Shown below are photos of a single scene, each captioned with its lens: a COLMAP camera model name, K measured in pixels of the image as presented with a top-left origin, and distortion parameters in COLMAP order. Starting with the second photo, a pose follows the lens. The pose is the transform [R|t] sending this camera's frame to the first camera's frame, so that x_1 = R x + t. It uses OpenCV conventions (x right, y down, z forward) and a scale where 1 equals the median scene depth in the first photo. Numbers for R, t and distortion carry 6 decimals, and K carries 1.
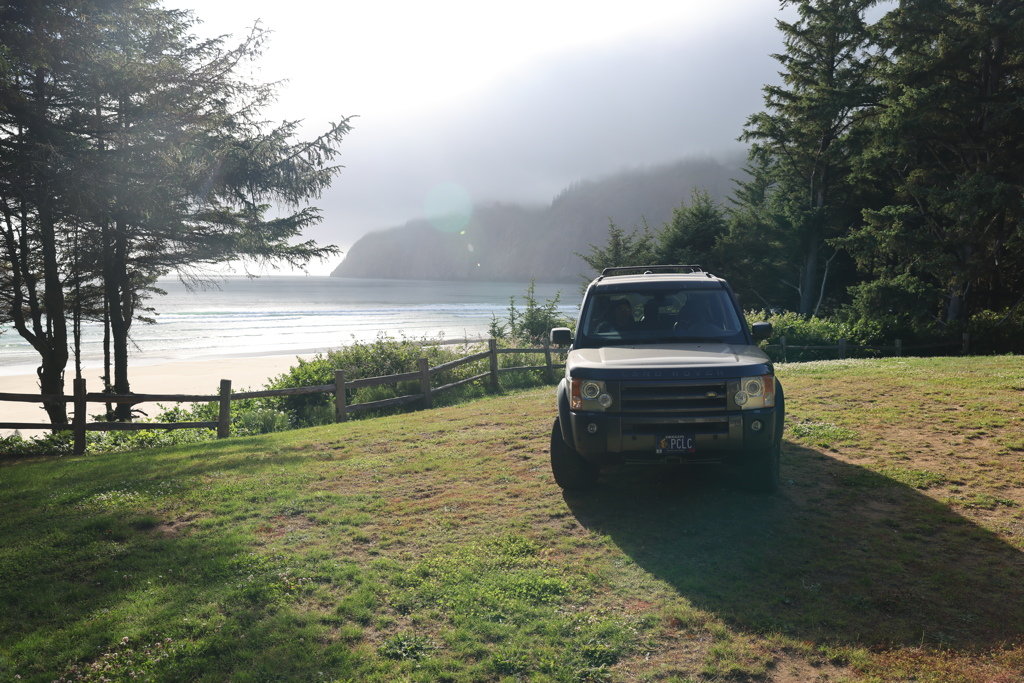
lens RADIAL K [[817.7, 0, 510.2], [0, 817.7, 346.3], [0, 0, 1]] dist [-0.068714, 0.063401]
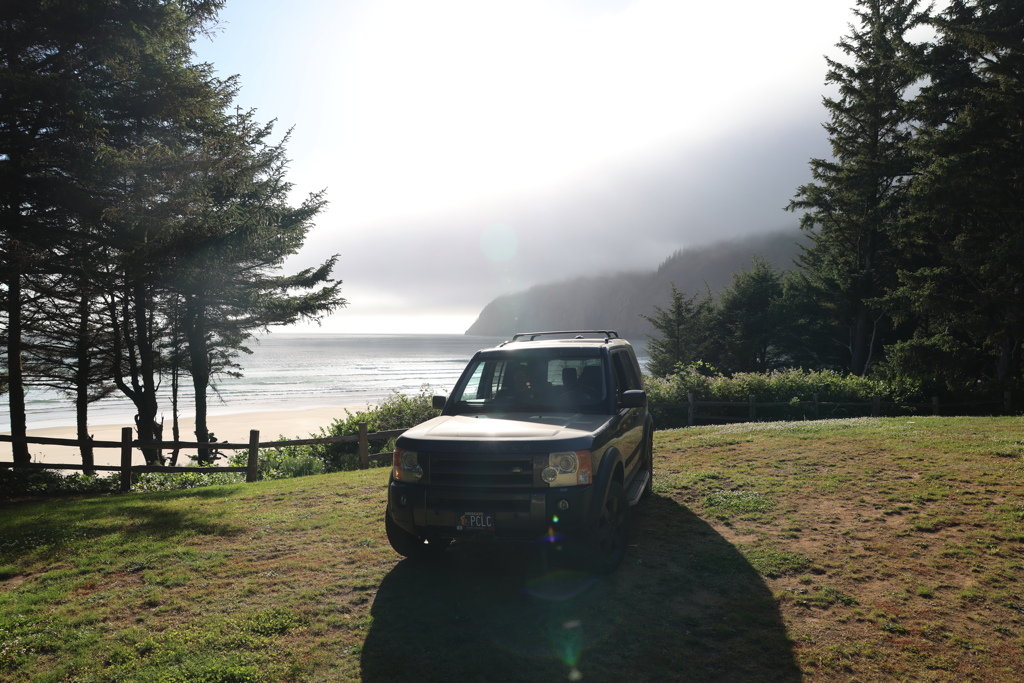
lens RADIAL K [[714.4, 0, 513.9], [0, 714.4, 351.1], [0, 0, 1]] dist [-0.086582, 0.042999]
pose [[0.987963, 0.000950, -0.154687, 0.131705], [-0.010474, 0.998097, -0.060768, -0.010465], [0.154335, 0.061657, 0.986093, 0.059023]]
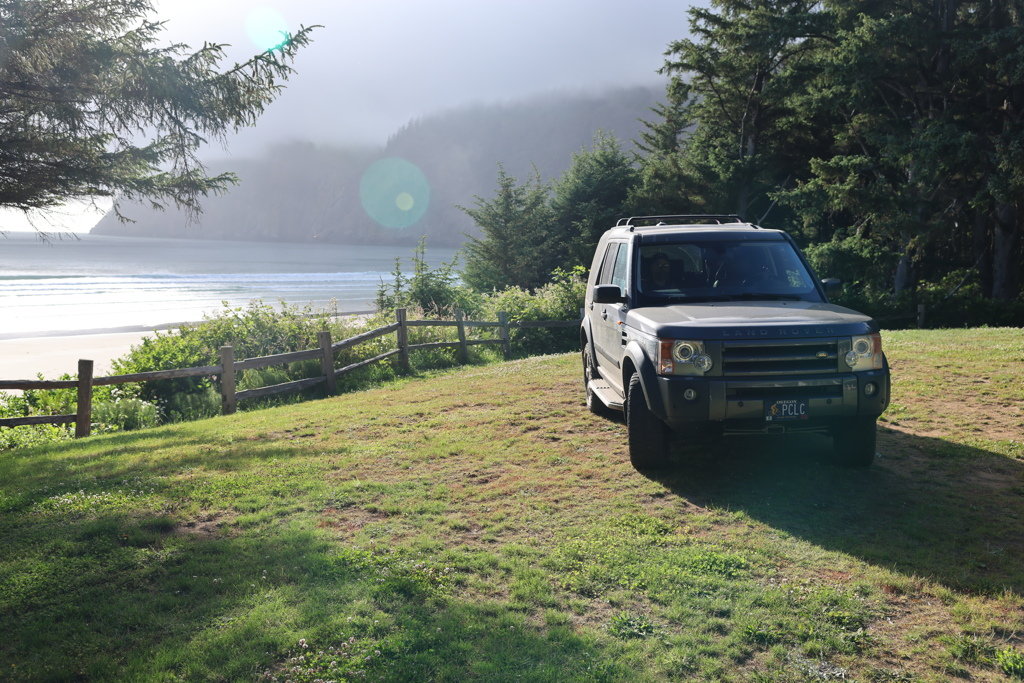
lens RADIAL K [[1025.8, 0, 515.8], [0, 1025.8, 341.2], [0, 0, 1]] dist [-0.011533, 0.000000]
pose [[0.983644, -0.005872, 0.180028, -0.101871], [0.003283, 0.999887, 0.014672, 0.009296], [-0.180094, -0.013841, 0.983552, -0.017561]]
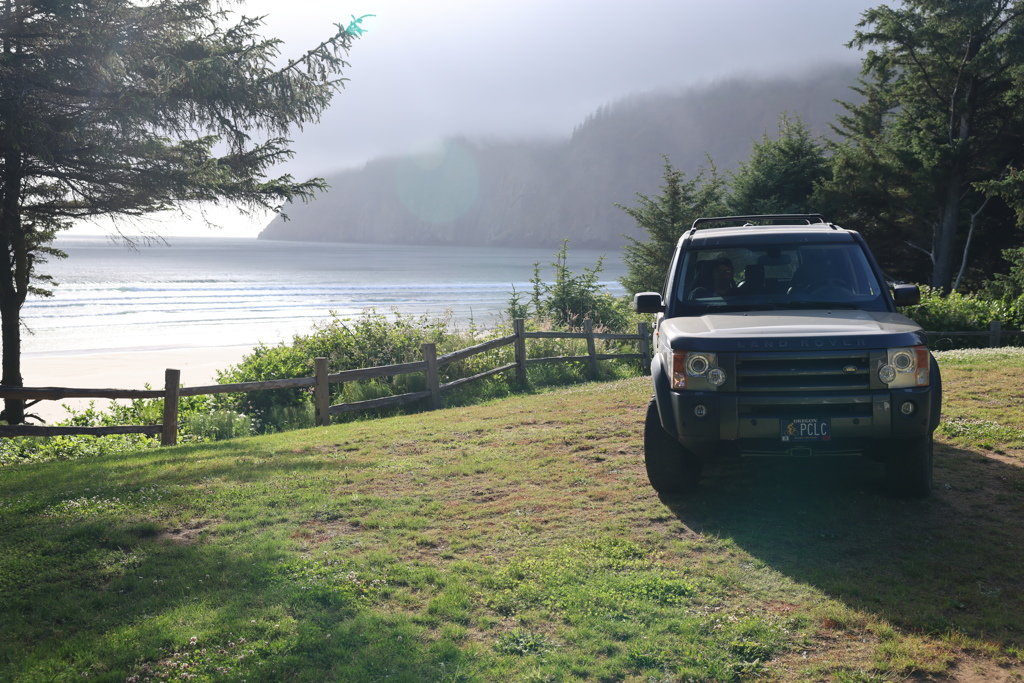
lens RADIAL K [[1154.3, 0, 519.8], [0, 1154.3, 340.5], [0, 0, 1]] dist [0.067606, 0.000000]
pose [[0.999967, 0.001704, 0.008000, -0.031979], [-0.001714, 0.999998, 0.001289, 0.010229], [-0.007997, -0.001302, 0.999967, -0.052982]]
